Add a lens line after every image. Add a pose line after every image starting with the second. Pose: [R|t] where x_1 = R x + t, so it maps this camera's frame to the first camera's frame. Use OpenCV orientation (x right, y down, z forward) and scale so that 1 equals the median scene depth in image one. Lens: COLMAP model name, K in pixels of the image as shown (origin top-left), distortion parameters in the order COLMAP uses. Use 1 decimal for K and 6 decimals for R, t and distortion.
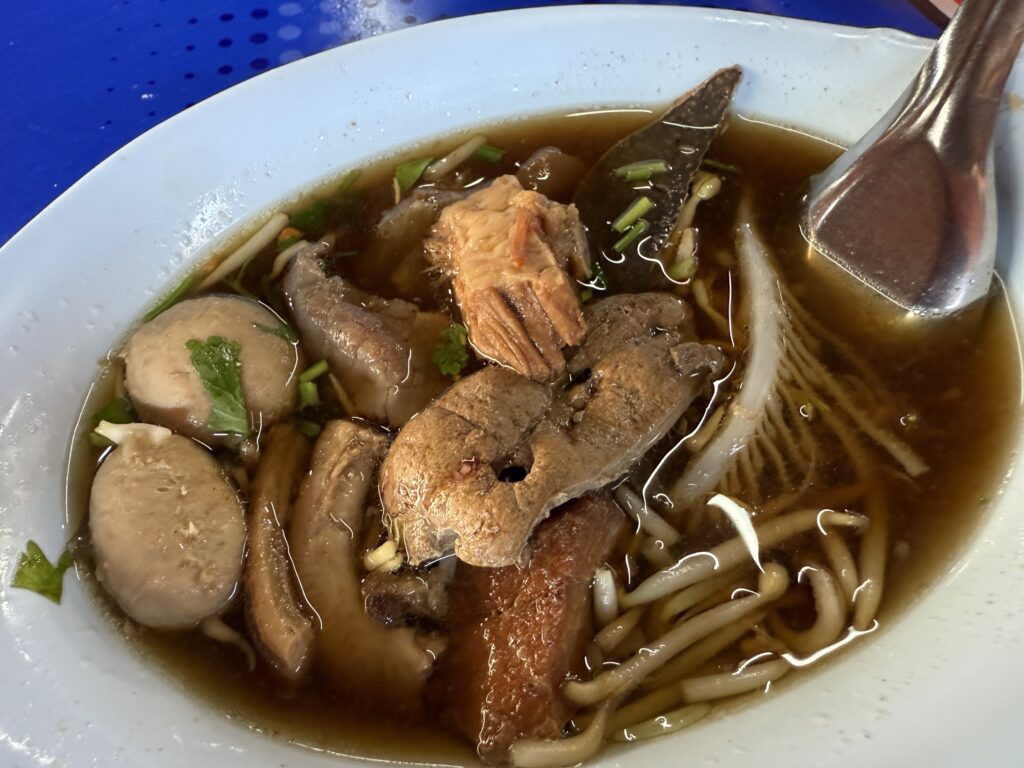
lens RADIAL K [[730.6, 0, 453.3], [0, 730.6, 386.2], [0, 0, 1]] dist [0.000307, -0.004749]
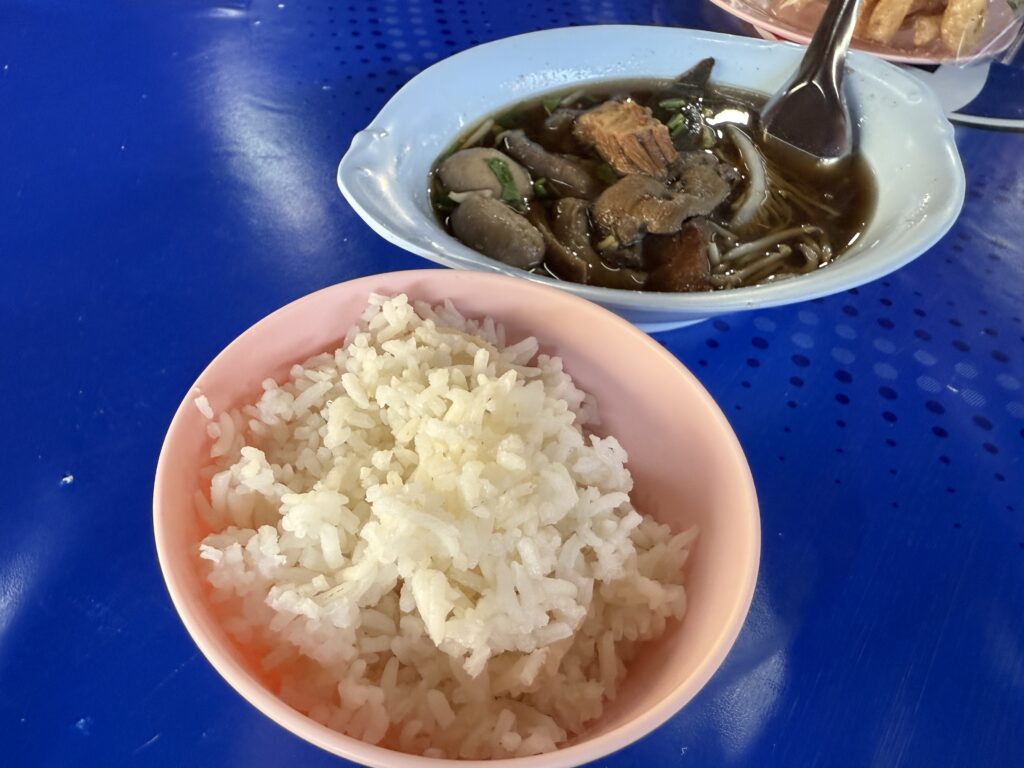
lens RADIAL K [[730.6, 0, 453.3], [0, 730.6, 386.2], [0, 0, 1]] dist [0.000307, -0.004749]
pose [[0.986144, -0.039066, 0.161223, -0.799707], [0.060563, 0.989576, -0.130659, 0.800646], [-0.154438, 0.138613, 0.978231, -0.806193]]
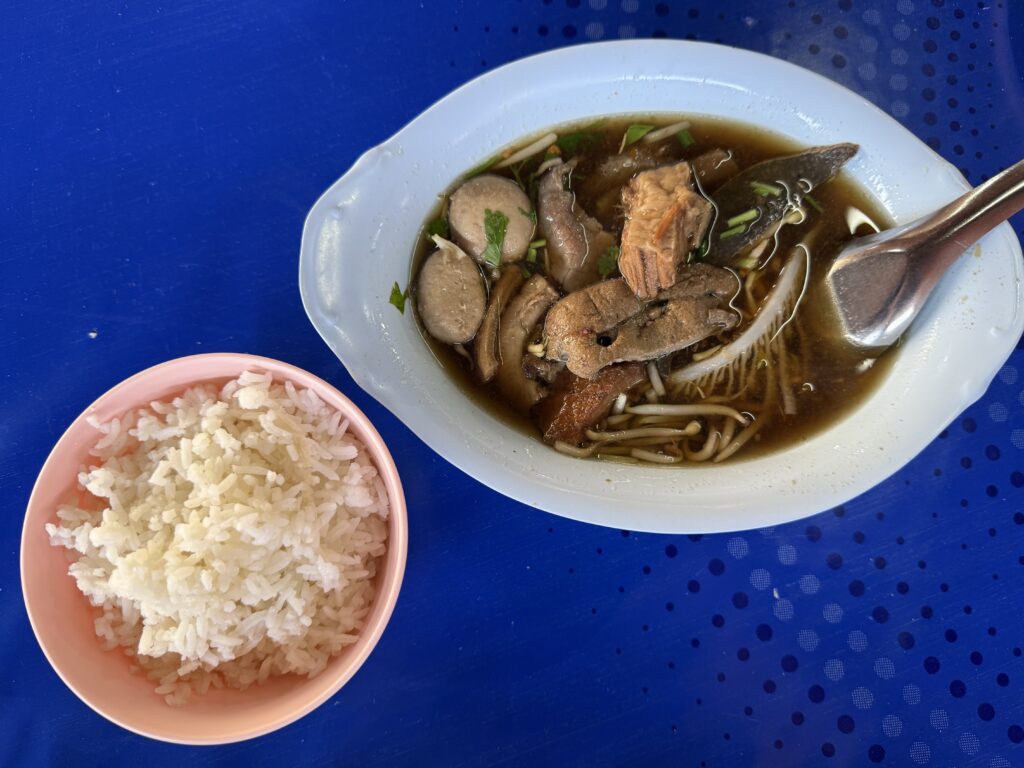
lens RADIAL K [[742.8, 0, 512.0], [0, 742.8, 384.0], [0, 0, 1]] dist [0.004726, -0.001282]
pose [[0.915758, 0.400307, -0.033792, -0.042067], [-0.352494, 0.841024, 0.410398, -0.531969], [0.192705, -0.363913, 0.911280, -1.024765]]
